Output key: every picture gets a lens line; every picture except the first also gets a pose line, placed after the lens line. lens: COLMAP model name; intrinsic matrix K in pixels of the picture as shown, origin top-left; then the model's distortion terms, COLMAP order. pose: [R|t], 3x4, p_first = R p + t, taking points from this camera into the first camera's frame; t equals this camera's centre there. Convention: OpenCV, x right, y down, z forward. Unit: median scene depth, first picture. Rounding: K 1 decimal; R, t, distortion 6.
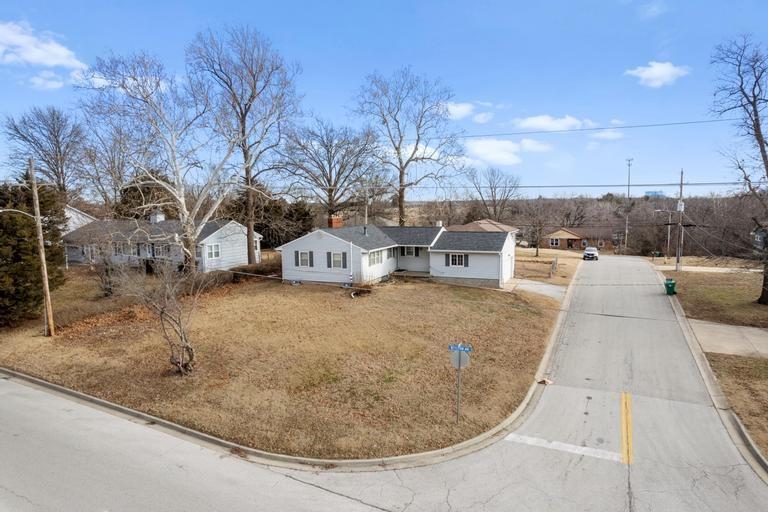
lens RADIAL K [[486.9, 0, 384.0], [0, 486.9, 256.0], [0, 0, 1]] dist [-0.023109, 0.003975]
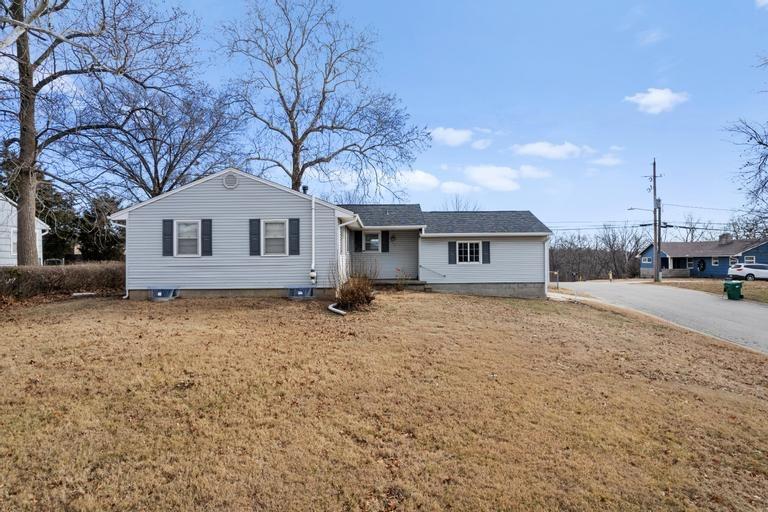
lens RADIAL K [[486.9, 0, 384.0], [0, 486.9, 256.0], [0, 0, 1]] dist [-0.023109, 0.003975]
pose [[0.915782, 0.011904, 0.401500, -0.168709], [0.034803, 0.993450, -0.108836, 0.070911], [-0.400166, 0.113644, 0.909369, 0.522973]]
